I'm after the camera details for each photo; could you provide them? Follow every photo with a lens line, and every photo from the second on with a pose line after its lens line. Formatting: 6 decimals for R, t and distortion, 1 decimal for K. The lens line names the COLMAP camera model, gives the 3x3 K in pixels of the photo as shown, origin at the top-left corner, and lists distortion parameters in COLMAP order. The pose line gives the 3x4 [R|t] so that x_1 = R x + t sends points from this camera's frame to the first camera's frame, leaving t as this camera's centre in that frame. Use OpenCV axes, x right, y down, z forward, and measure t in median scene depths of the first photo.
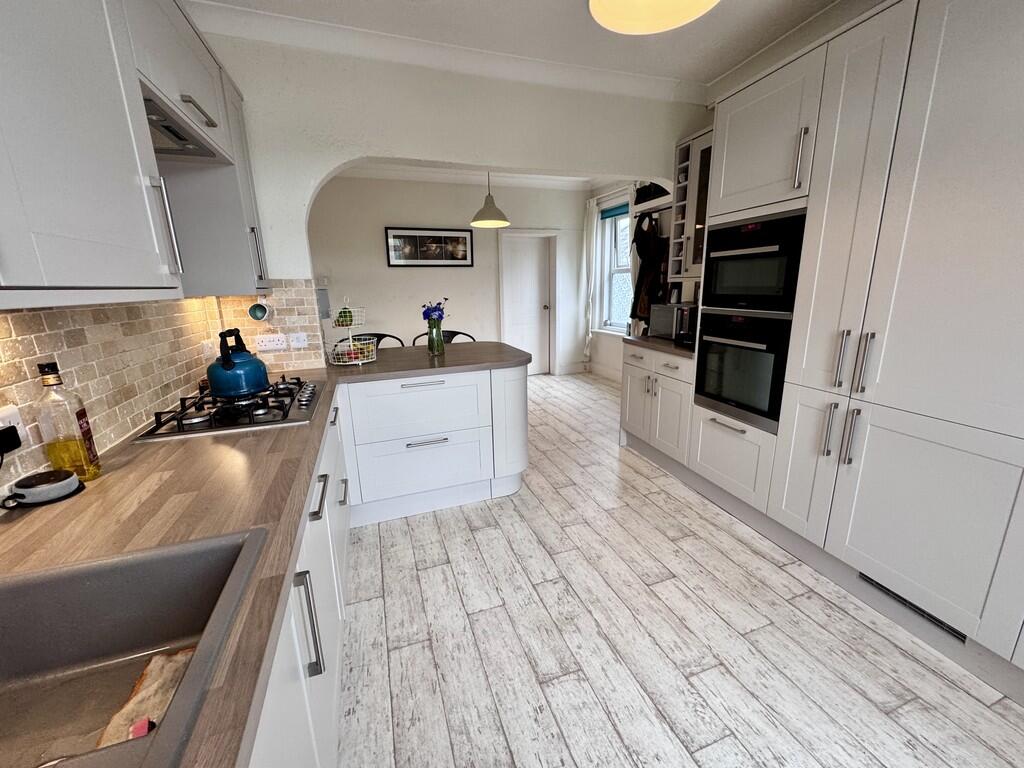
lens RADIAL K [[409.3, 0, 512.2], [0, 409.3, 381.8], [0, 0, 1]] dist [-0.001556, 0.000506]
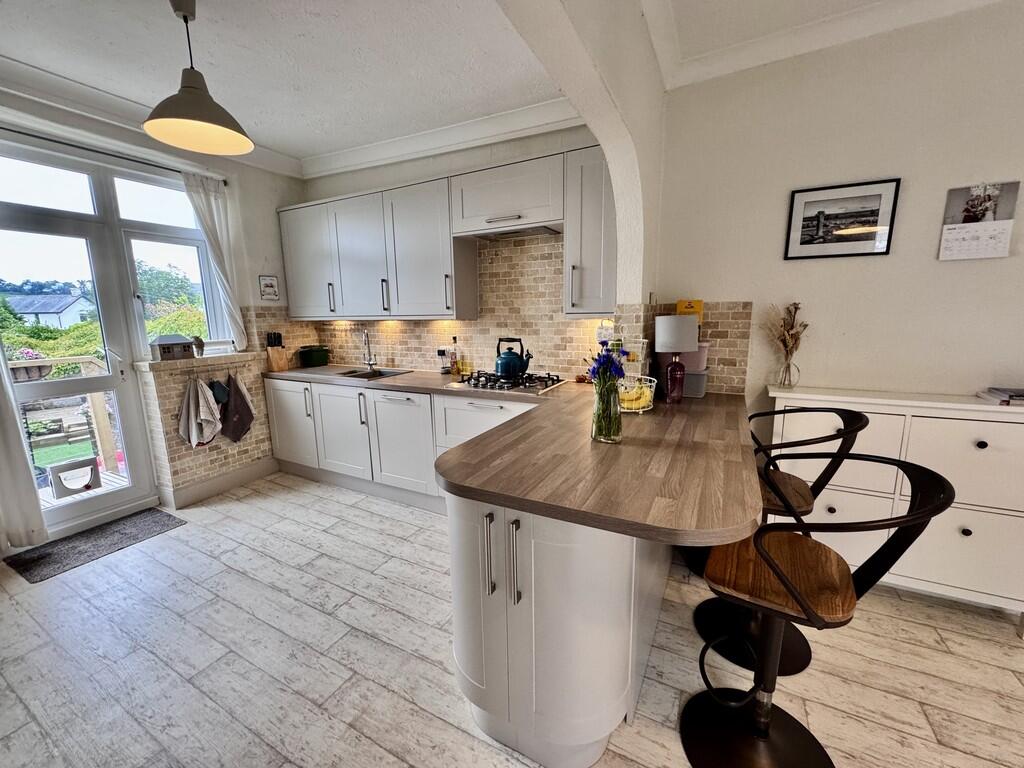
lens RADIAL K [[409.3, 0, 509.2], [0, 409.3, 385.4], [0, 0, 1]] dist [-0.001556, 0.000506]
pose [[-0.739317, 0.153563, -0.655613, 0.368049], [-0.122966, 0.926485, 0.355674, -0.439648], [0.662034, 0.343575, -0.666084, 1.757081]]
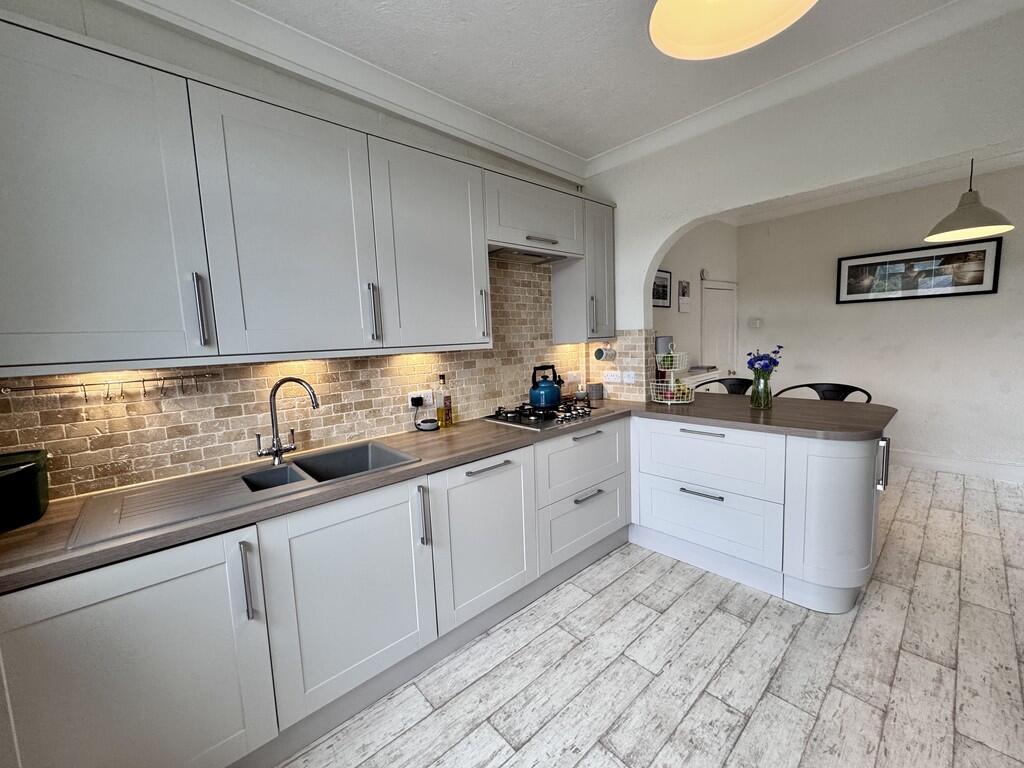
lens RADIAL K [[409.3, 0, 513.2], [0, 409.3, 385.6], [0, 0, 1]] dist [-0.001556, 0.000506]
pose [[0.379926, 0.110544, -0.918388, 0.586588], [-0.181136, 0.982503, 0.043328, -0.078280], [0.907109, 0.149891, 0.393302, 0.219431]]
